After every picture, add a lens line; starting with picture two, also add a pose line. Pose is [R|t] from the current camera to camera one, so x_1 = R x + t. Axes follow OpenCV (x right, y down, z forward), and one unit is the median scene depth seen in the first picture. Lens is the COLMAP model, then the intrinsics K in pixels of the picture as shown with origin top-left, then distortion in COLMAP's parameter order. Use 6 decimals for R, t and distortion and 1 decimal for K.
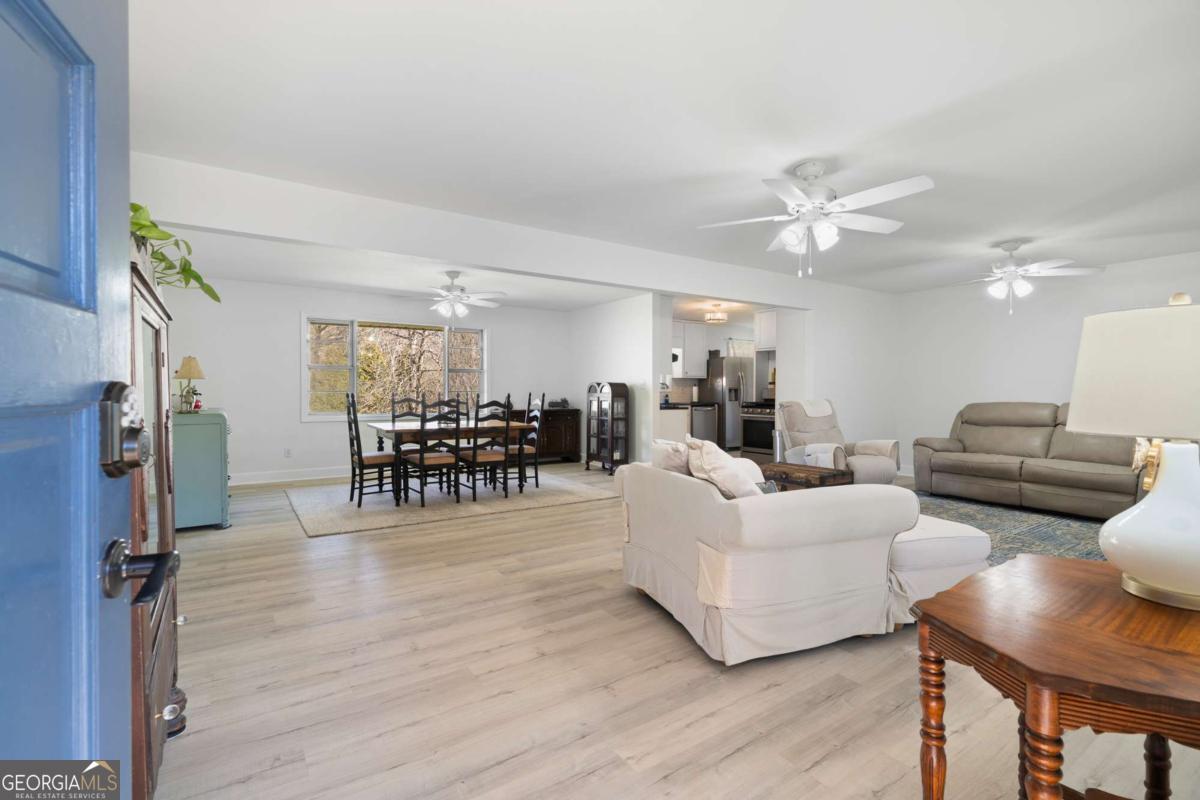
lens RADIAL K [[548.9, 0, 601.3], [0, 548.9, 388.5], [0, 0, 1]] dist [-0.014774, -0.000023]
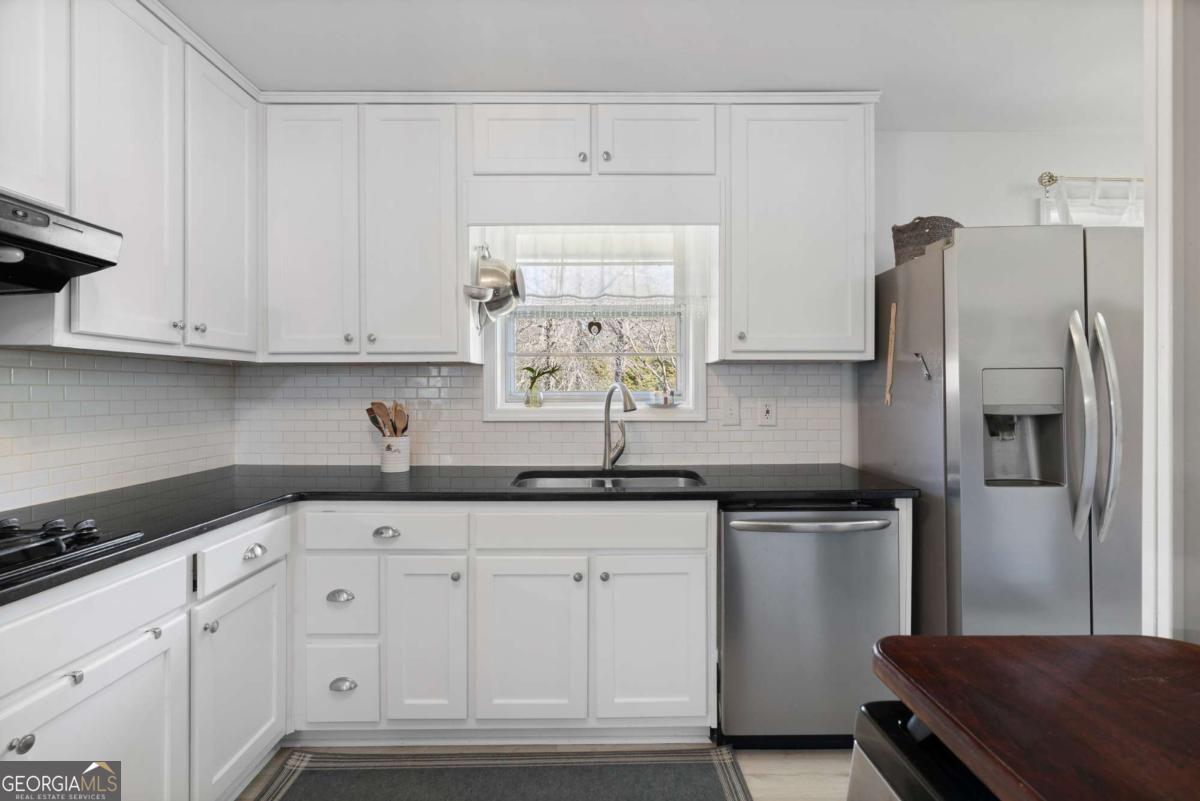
lens RADIAL K [[548.9, 0, 601.3], [0, 548.9, 389.0], [0, 0, 1]] dist [-0.014774, -0.000023]
pose [[0.826681, -0.008565, -0.562605, 0.314061], [0.003928, 0.999948, -0.009452, -0.008667], [0.562657, 0.005604, 0.826672, 1.084939]]
